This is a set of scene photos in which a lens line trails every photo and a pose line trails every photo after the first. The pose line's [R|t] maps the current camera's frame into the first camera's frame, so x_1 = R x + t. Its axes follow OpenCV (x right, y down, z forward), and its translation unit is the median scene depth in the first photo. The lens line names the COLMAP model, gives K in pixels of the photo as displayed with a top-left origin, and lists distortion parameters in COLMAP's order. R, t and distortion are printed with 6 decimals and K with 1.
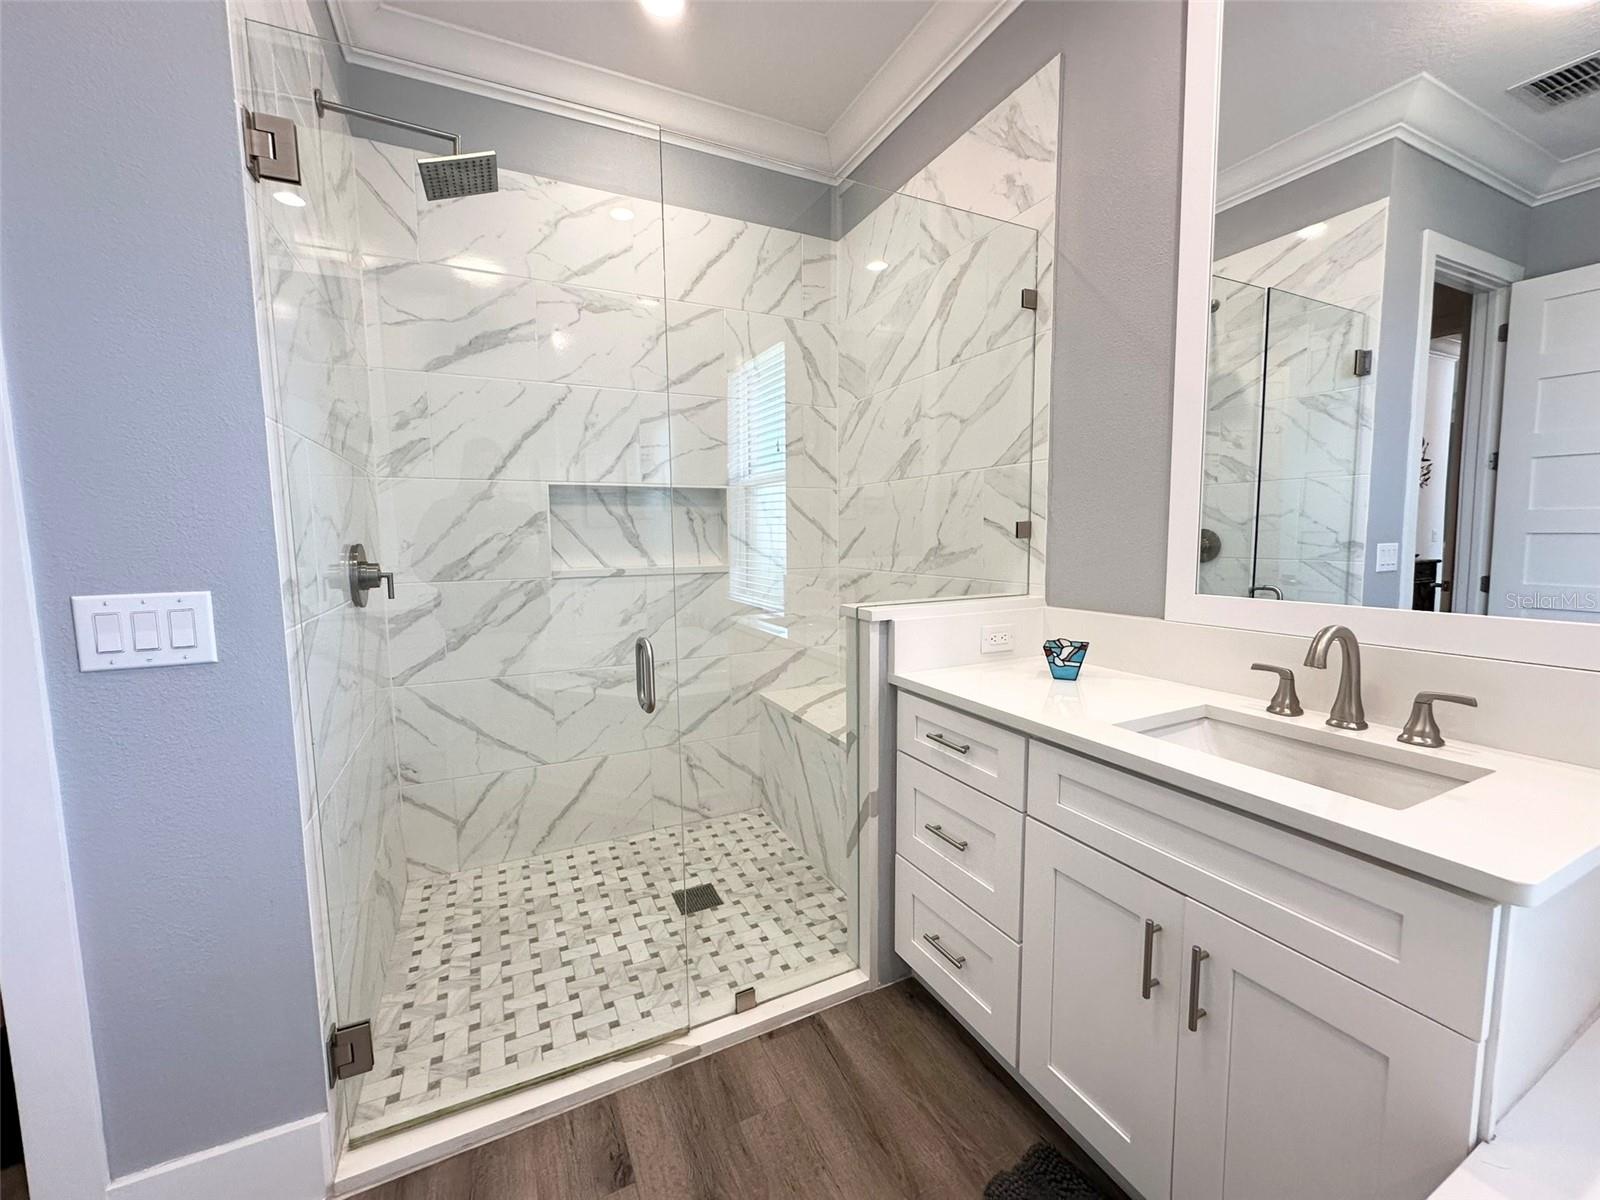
lens RADIAL K [[636.8, 0, 804.3], [0, 636.8, 596.1], [0, 0, 1]] dist [-0.004515, 0.000599]
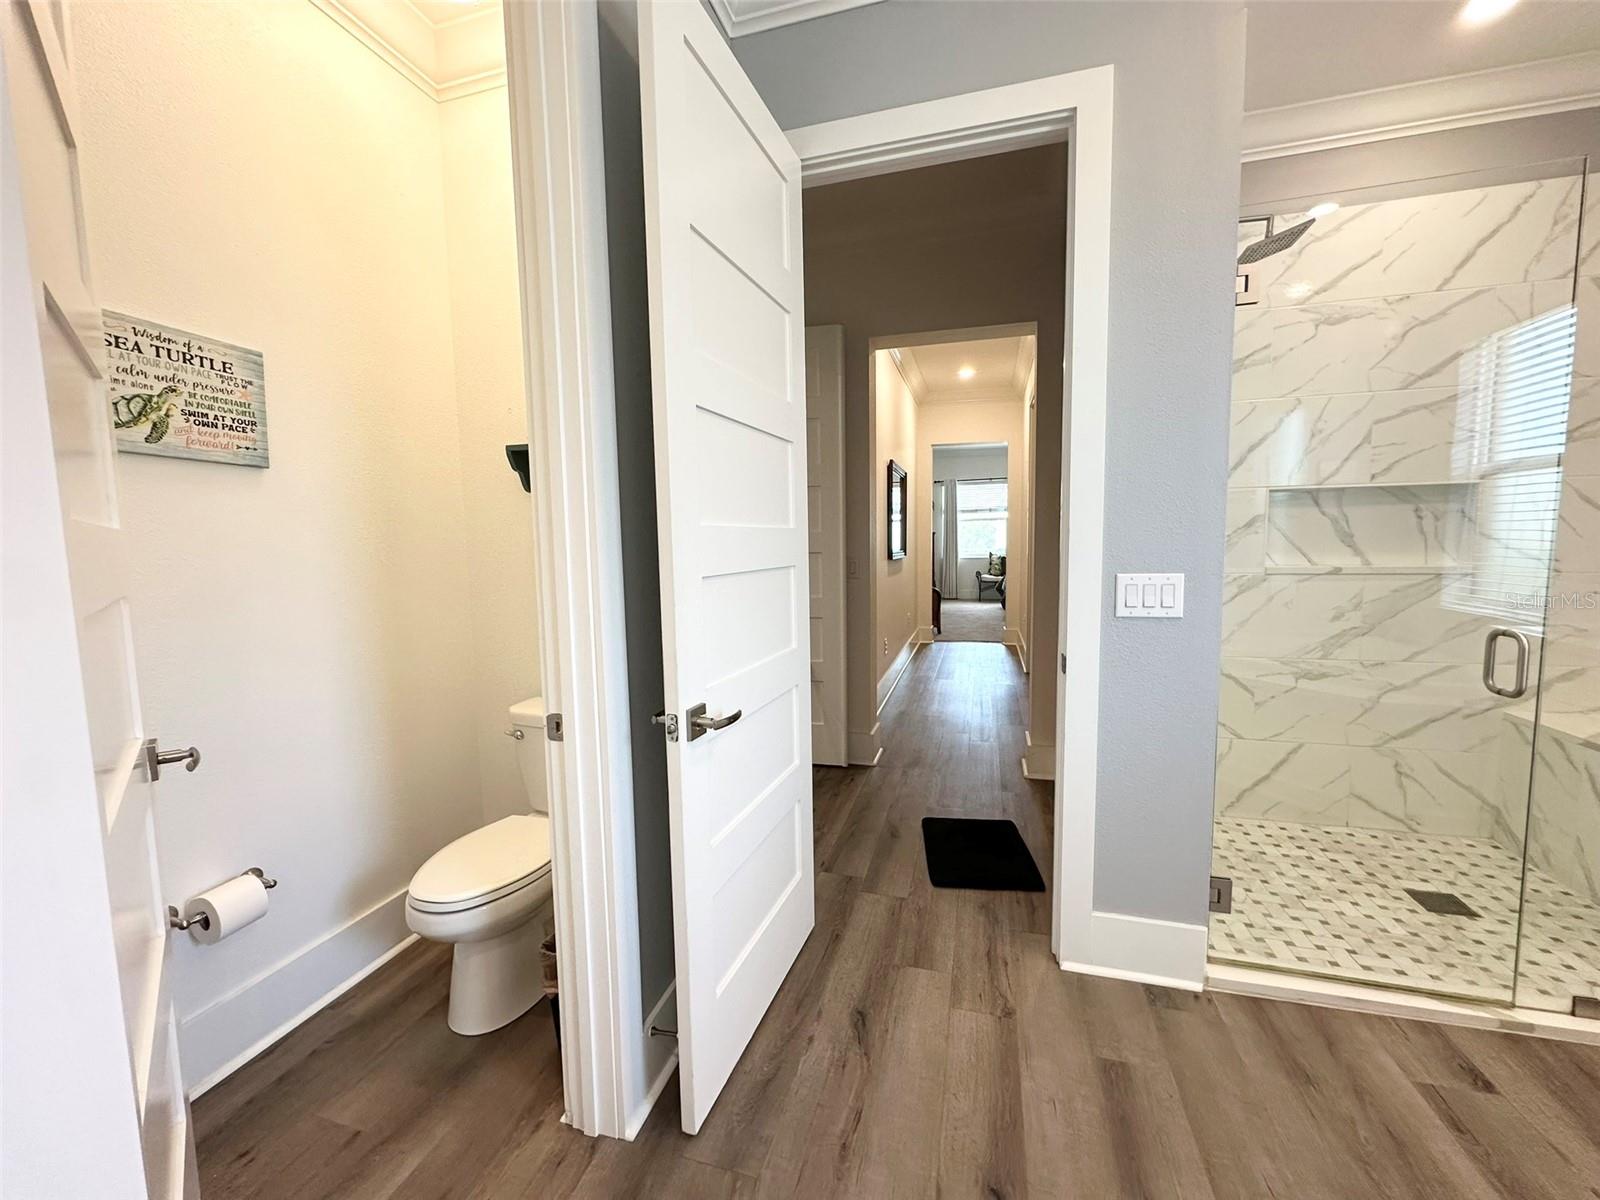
lens RADIAL K [[636.8, 0, 798.7], [0, 636.8, 598.4], [0, 0, 1]] dist [-0.004515, 0.000599]
pose [[0.740208, 0.057181, -0.669942, -0.251613], [-0.053112, 0.998236, 0.026519, 0.028276], [0.670277, 0.015952, 0.741940, -0.371785]]
